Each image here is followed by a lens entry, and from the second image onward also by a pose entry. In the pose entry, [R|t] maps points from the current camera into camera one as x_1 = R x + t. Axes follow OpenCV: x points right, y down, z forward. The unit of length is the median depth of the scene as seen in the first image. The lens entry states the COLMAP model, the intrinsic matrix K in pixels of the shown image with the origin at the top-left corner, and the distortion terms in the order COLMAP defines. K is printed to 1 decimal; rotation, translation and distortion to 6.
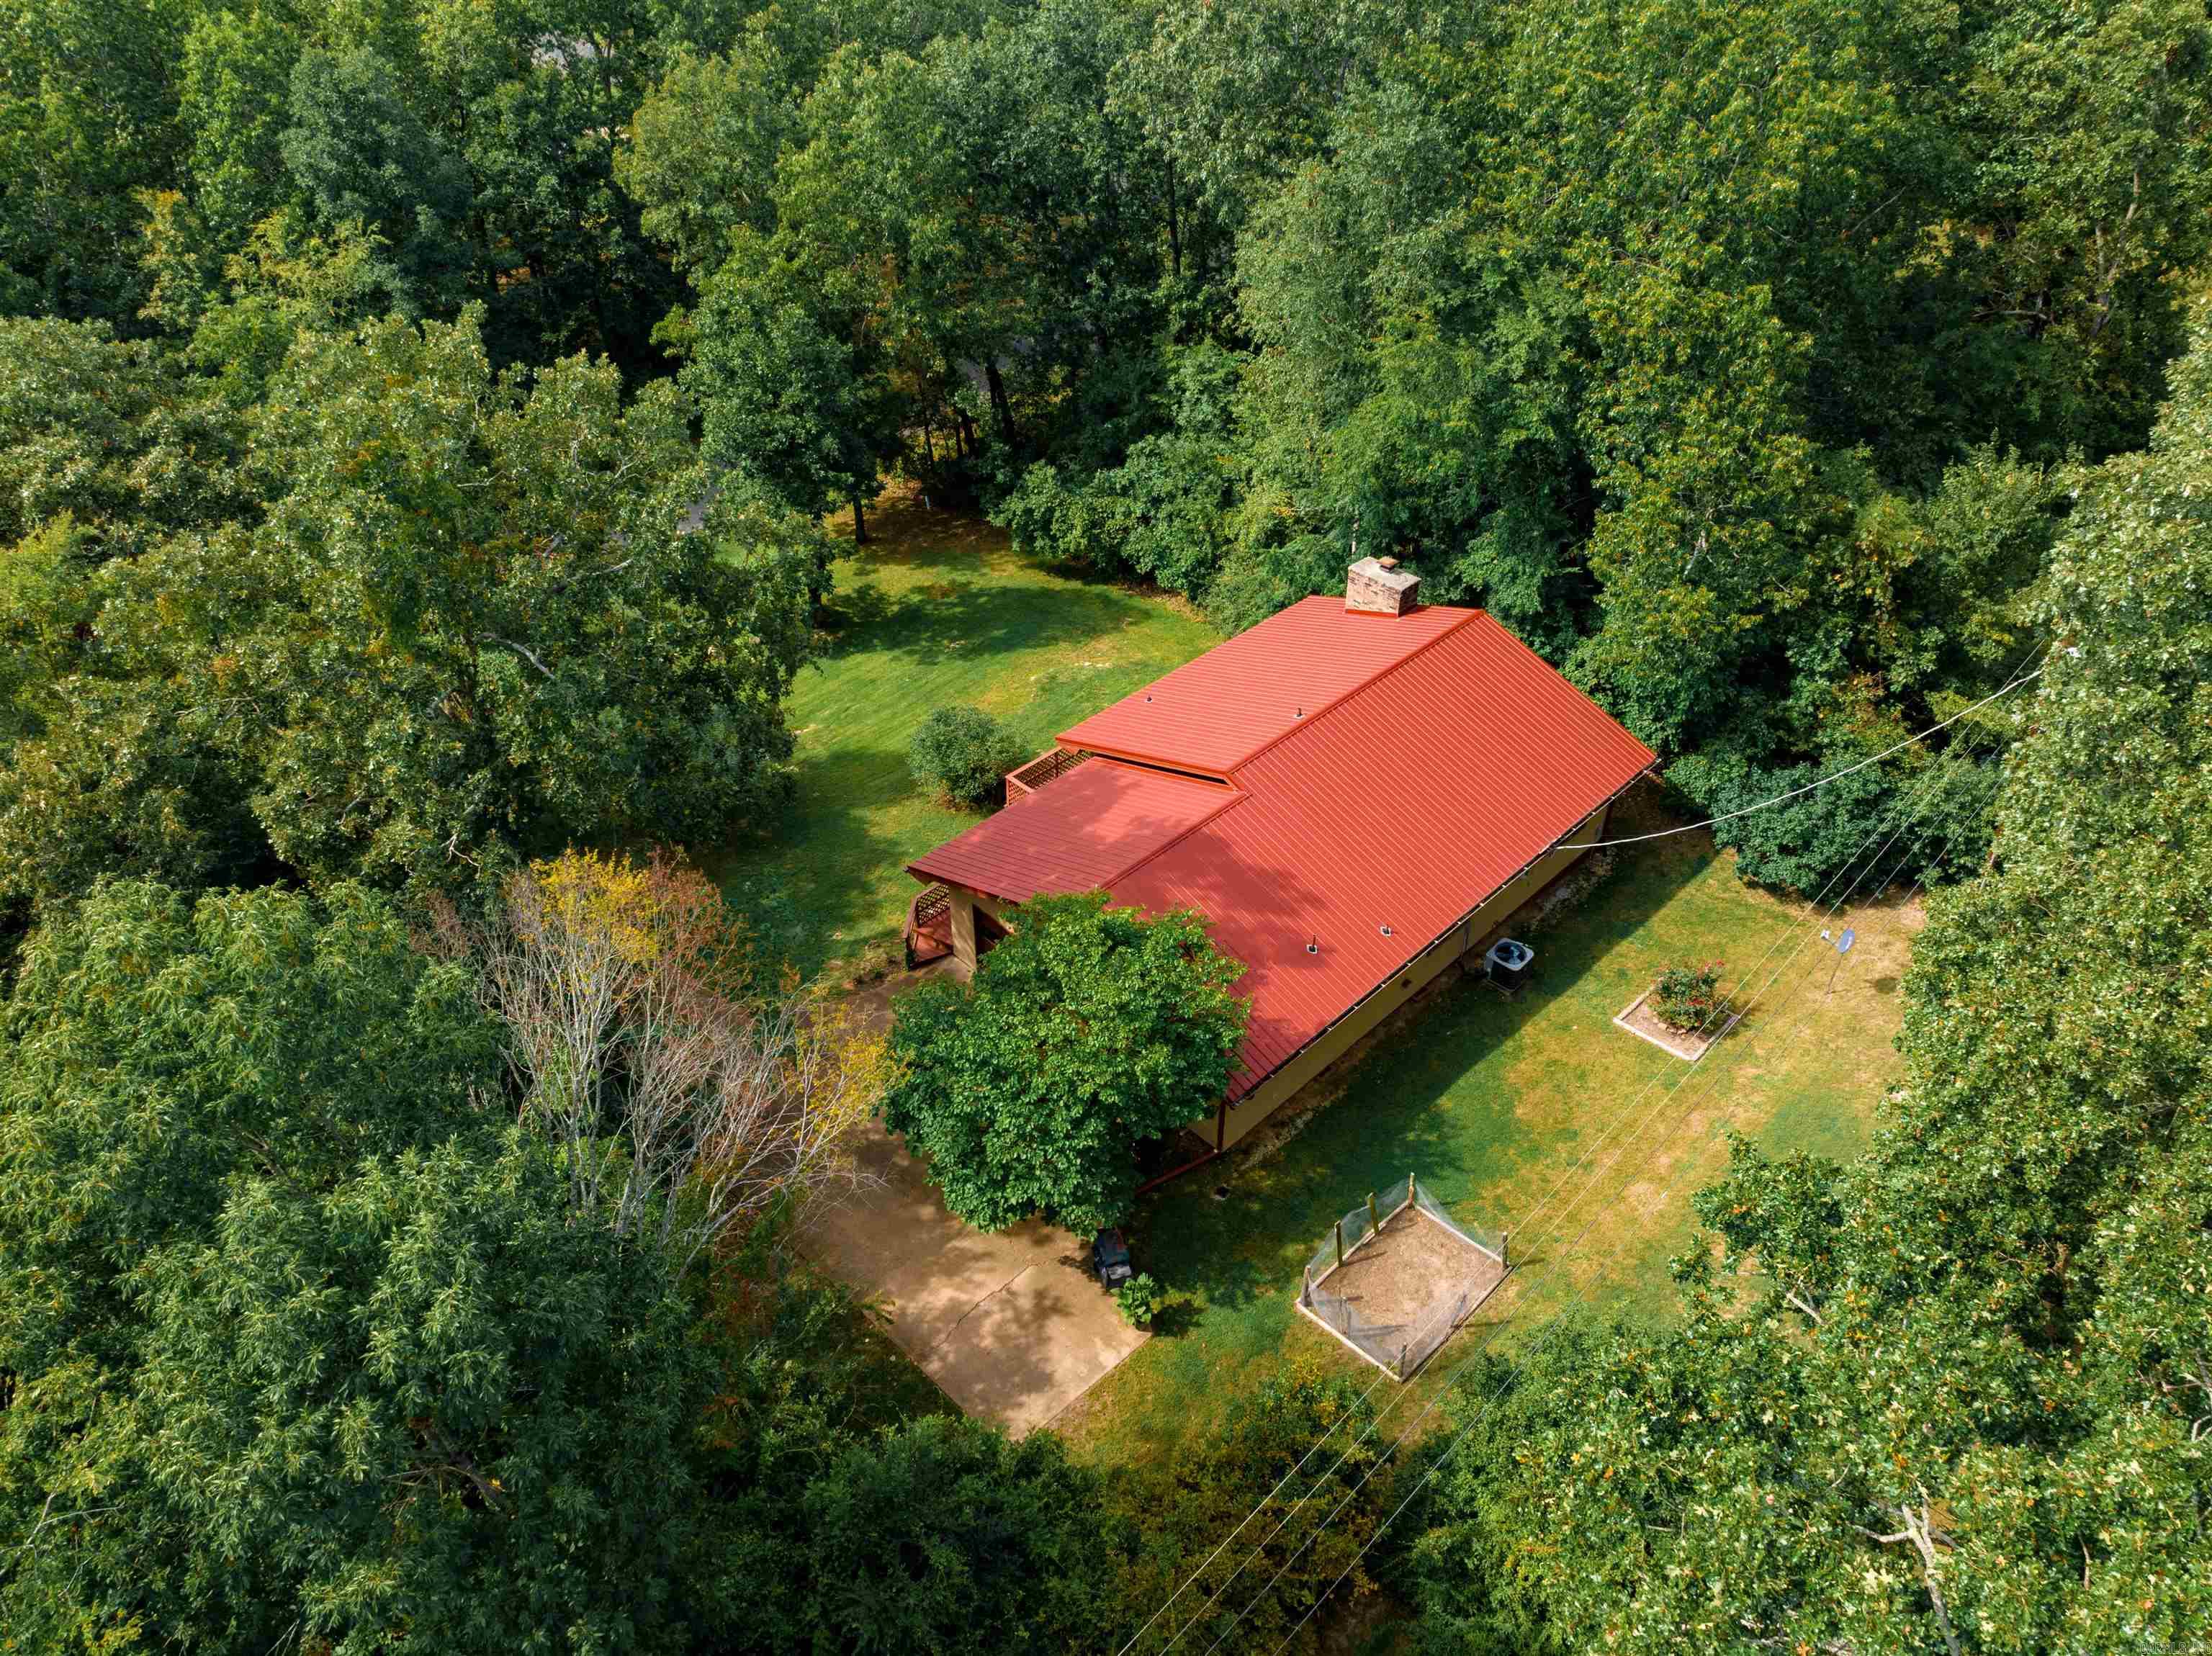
lens RADIAL K [[1552.8, 0, 1106.3], [0, 1552.8, 822.5], [0, 0, 1]] dist [-0.041769, 0.027347]
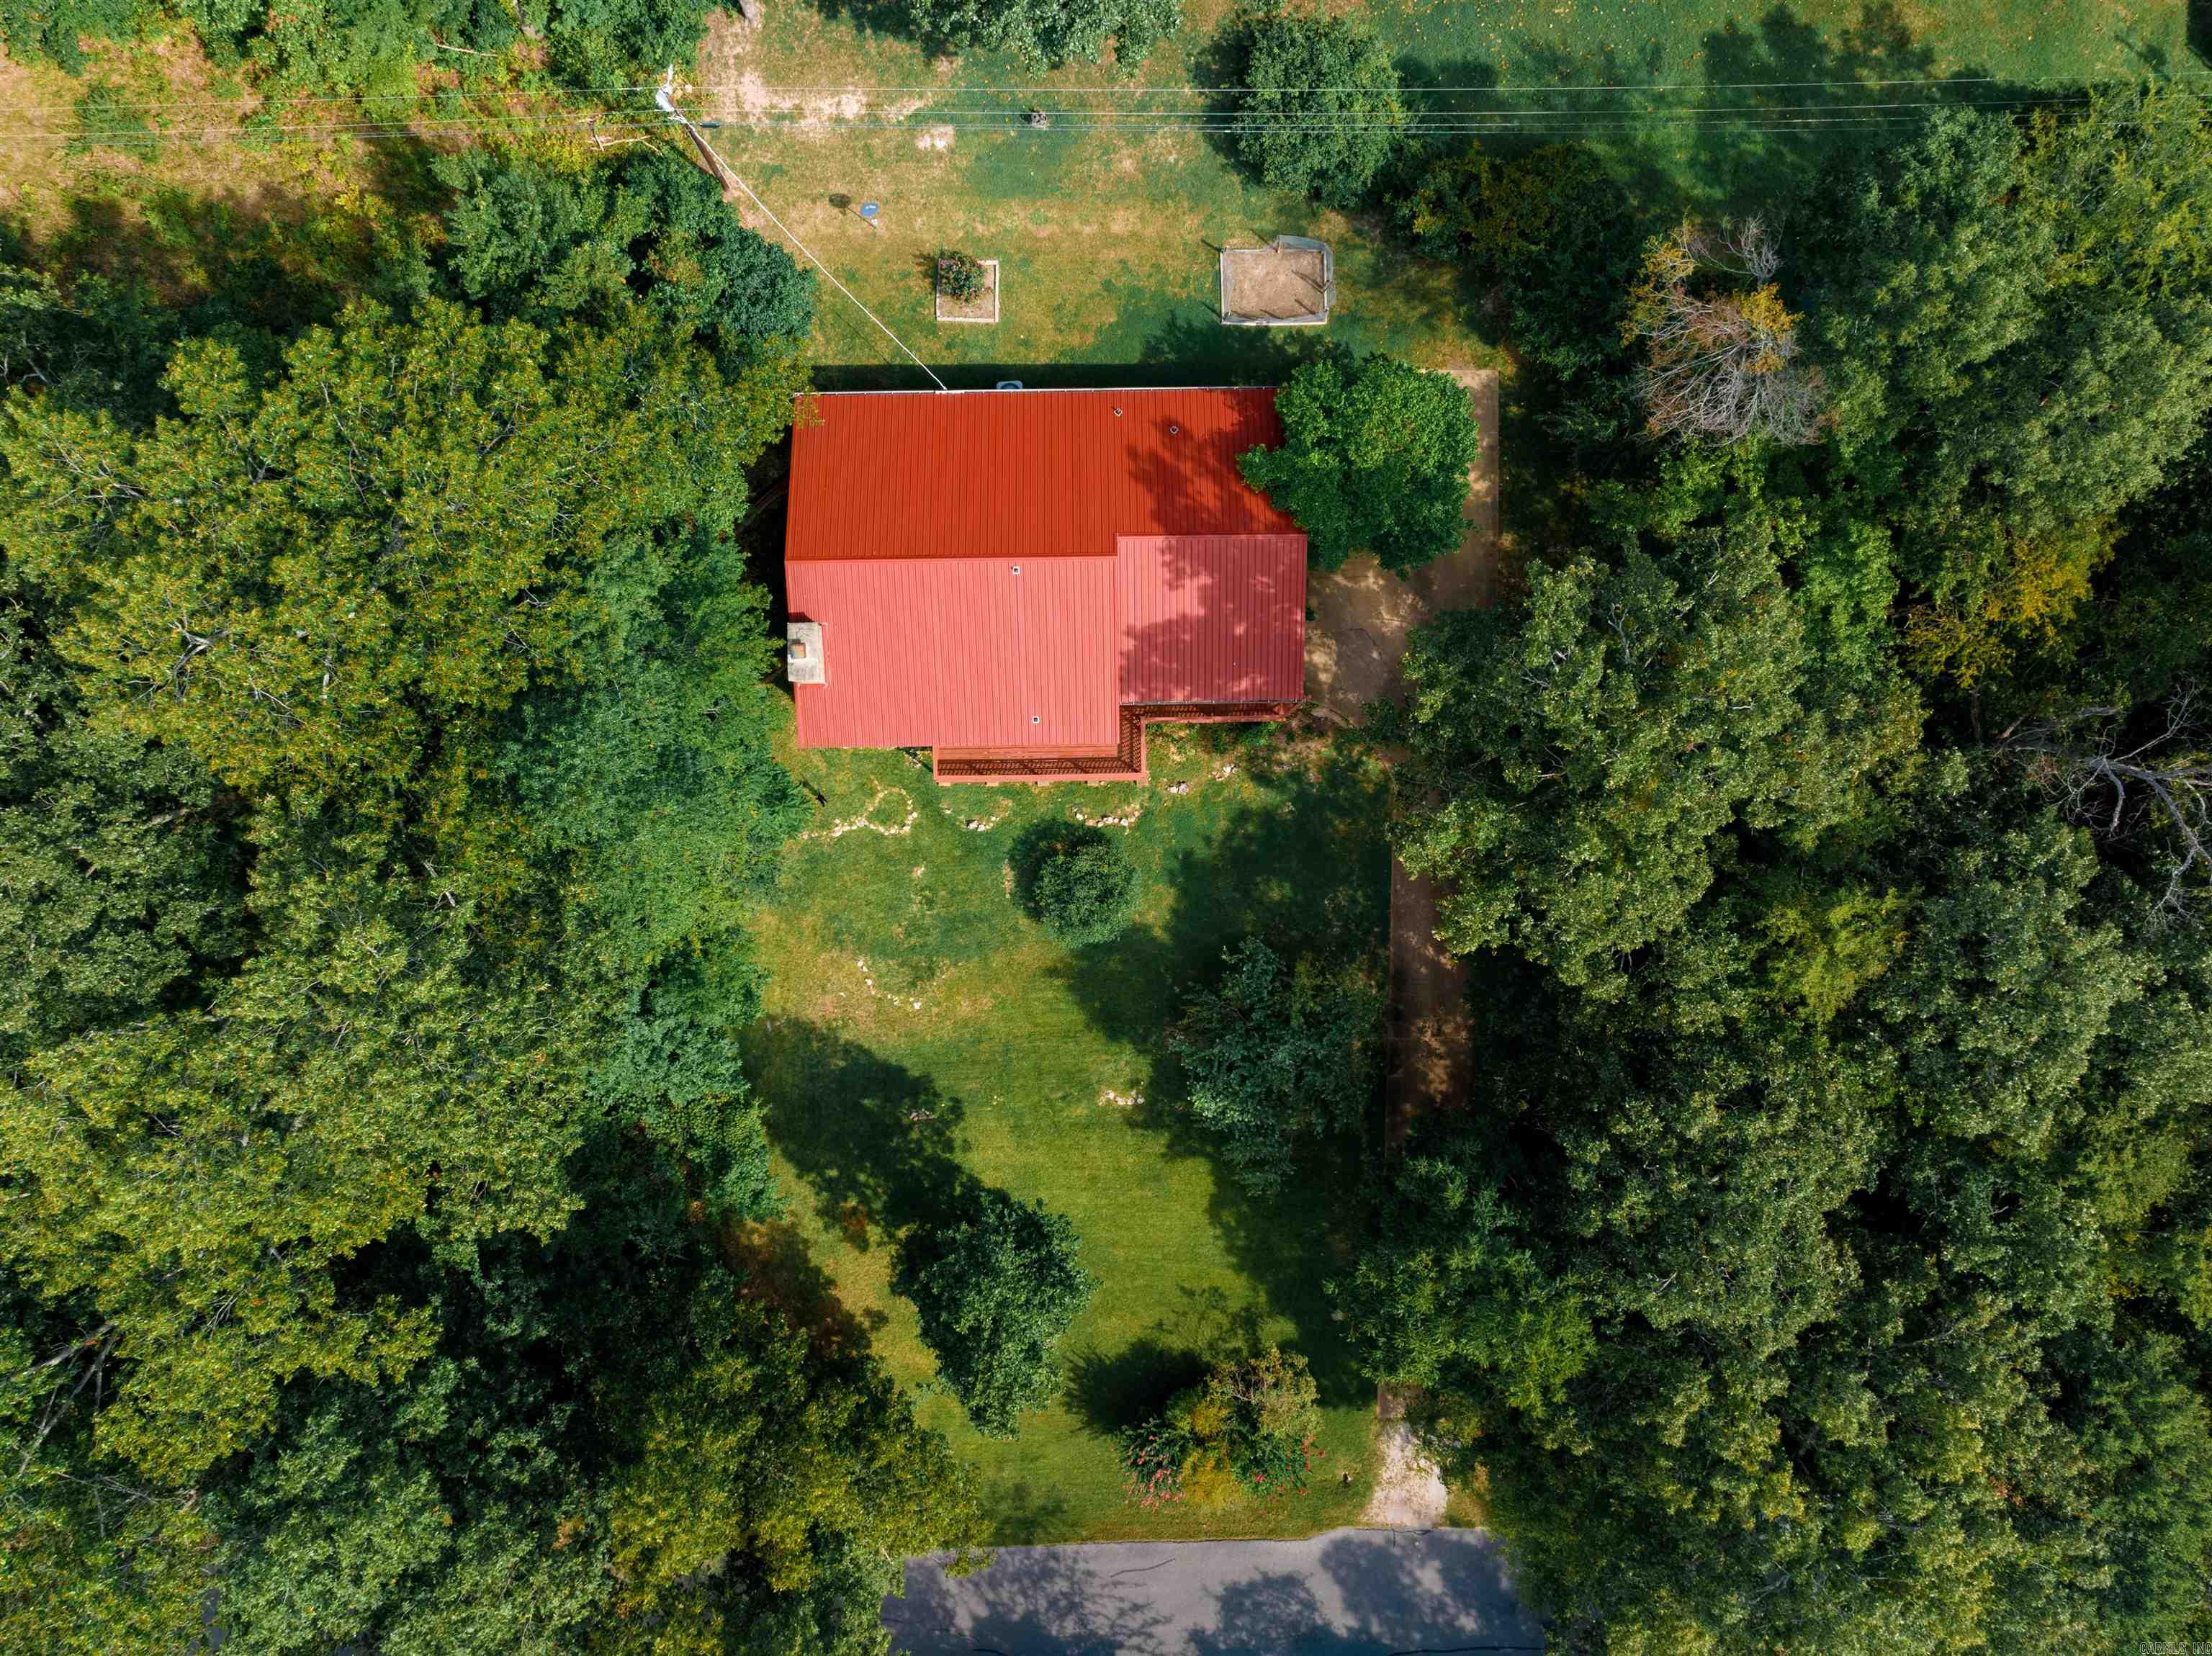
lens RADIAL K [[1552.8, 0, 1106.7], [0, 1552.8, 827.3], [0, 0, 1]] dist [-0.041769, 0.027347]
pose [[-0.721704, -0.692117, 0.010804, -0.108941], [0.445000, -0.451955, 0.773118, -1.251524], [-0.530205, 0.562770, 0.634170, 0.291183]]
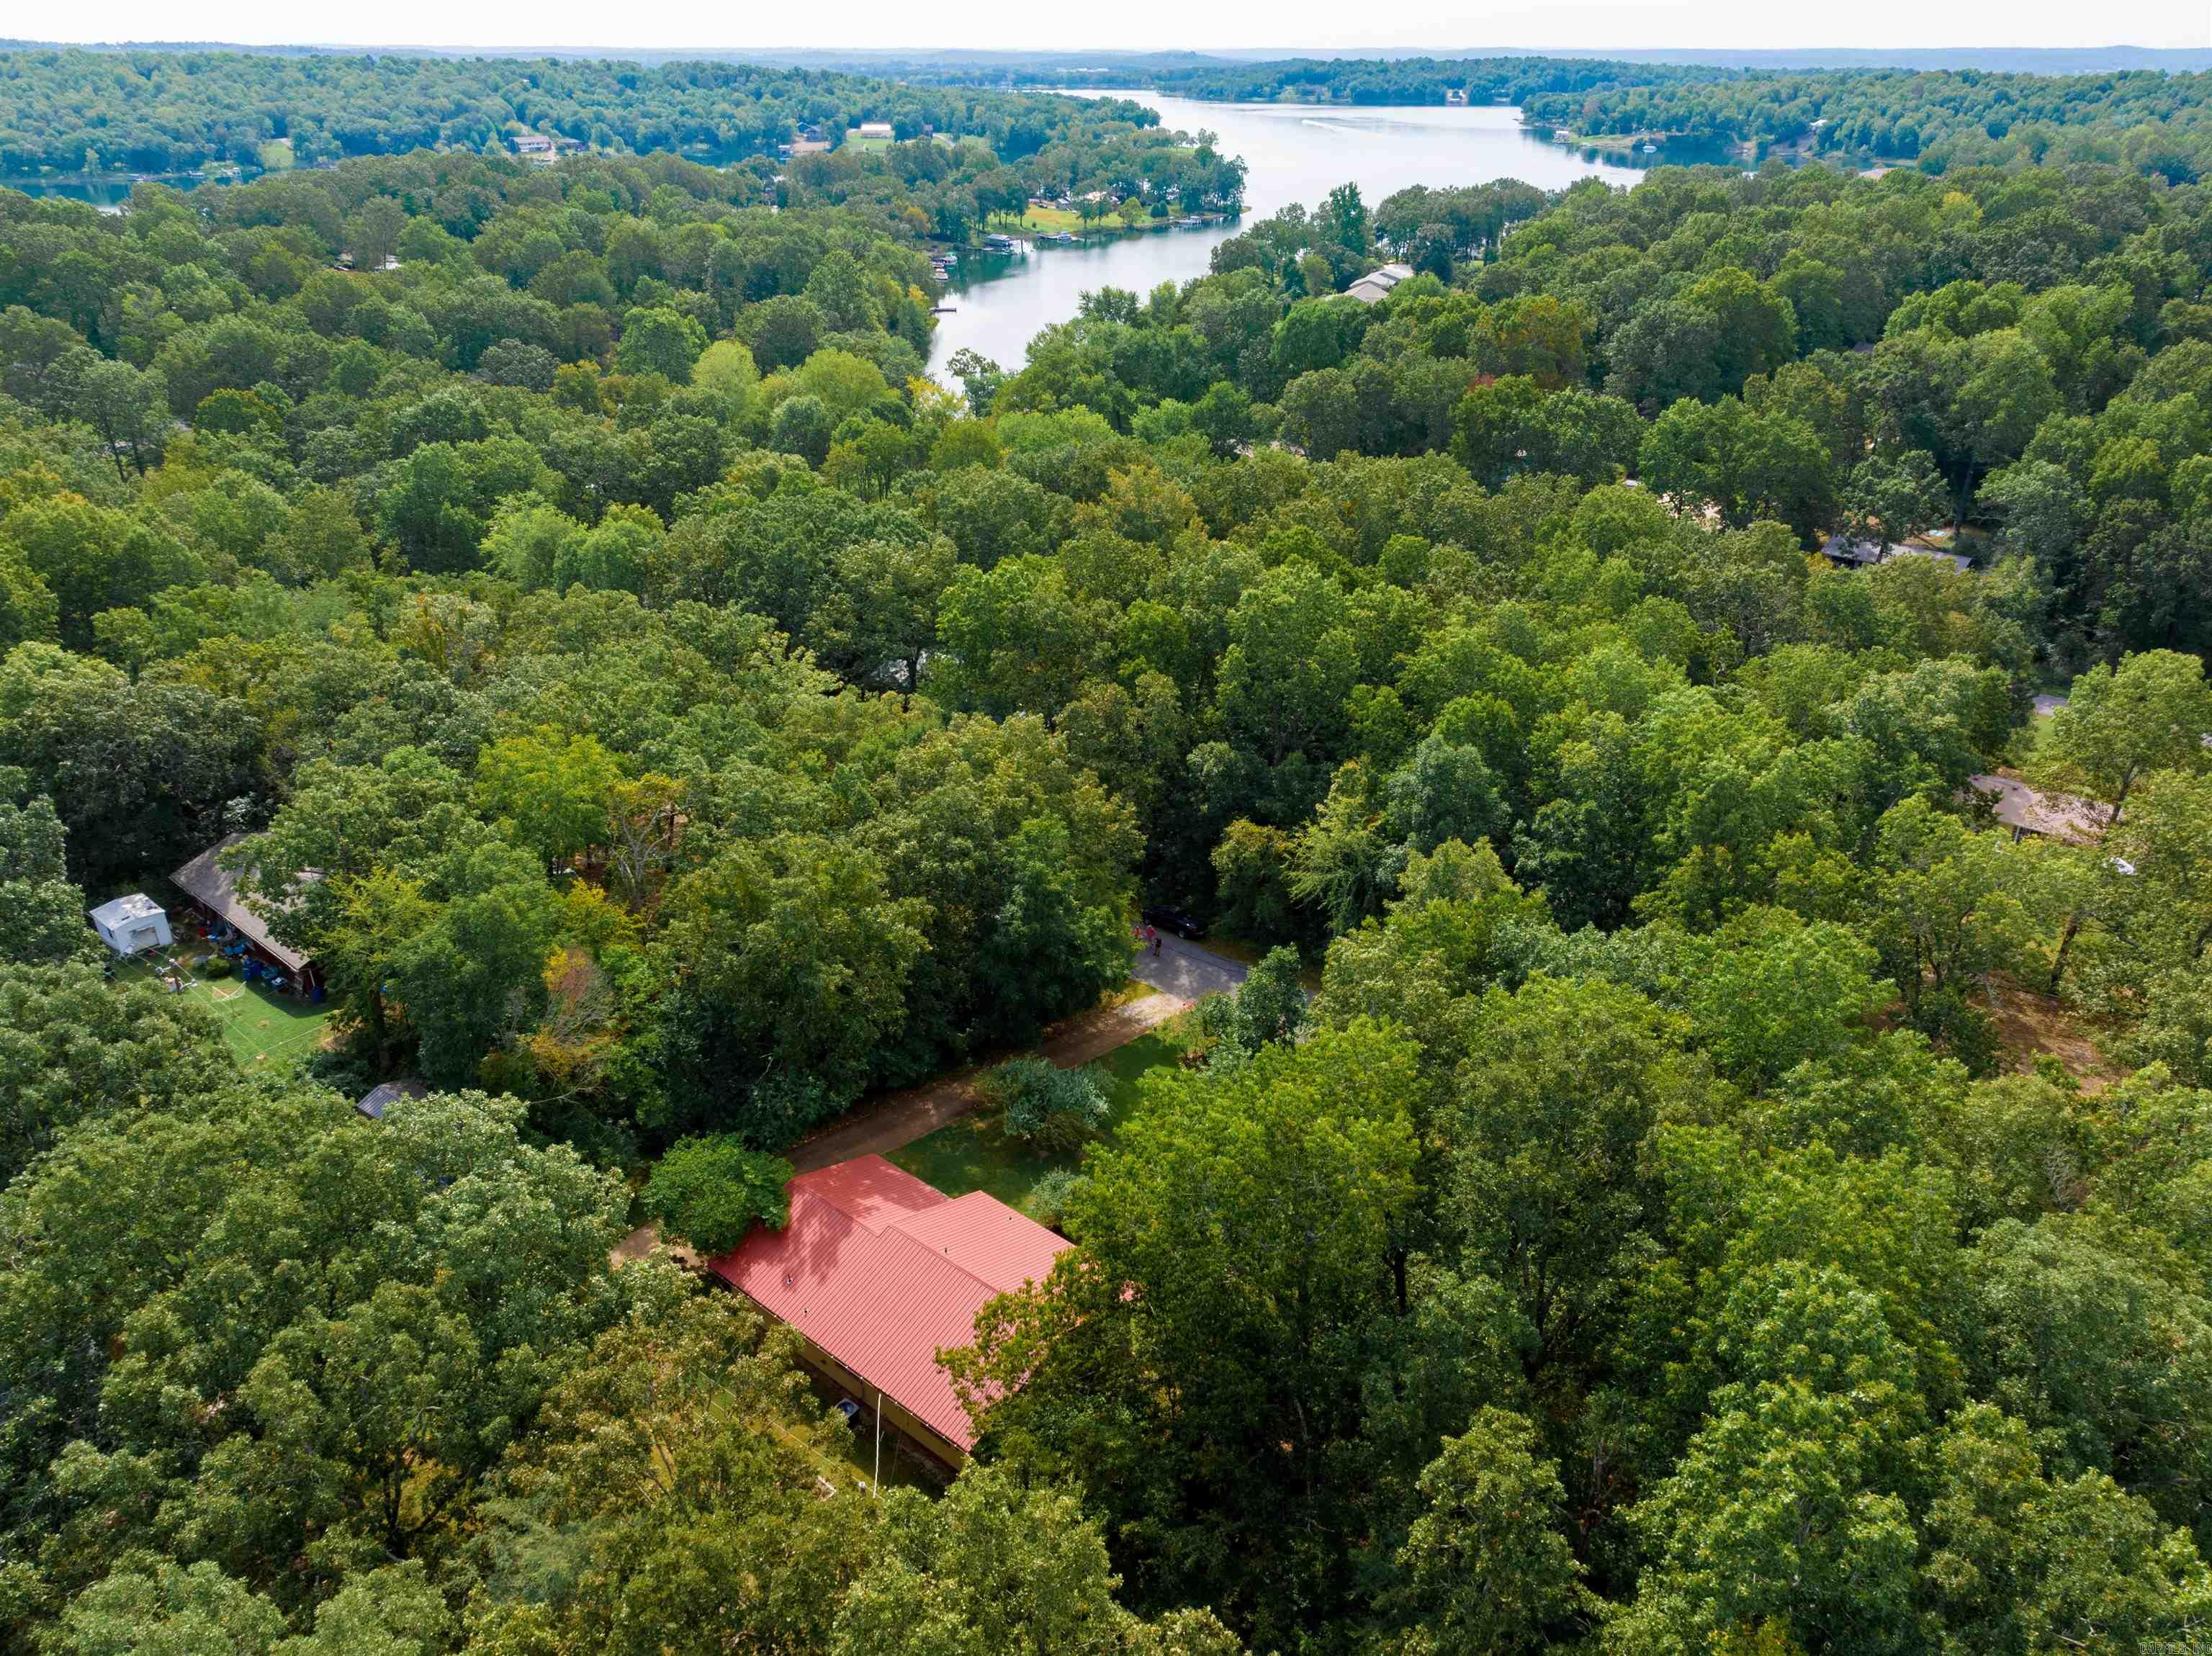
lens RADIAL K [[1552.8, 0, 1114.7], [0, 1552.8, 838.0], [0, 0, 1]] dist [-0.041769, 0.027347]
pose [[0.104656, 0.471028, -0.875888, 1.662925], [-0.624581, 0.716501, 0.310686, -1.221118], [0.773916, 0.514547, 0.369181, 0.264079]]
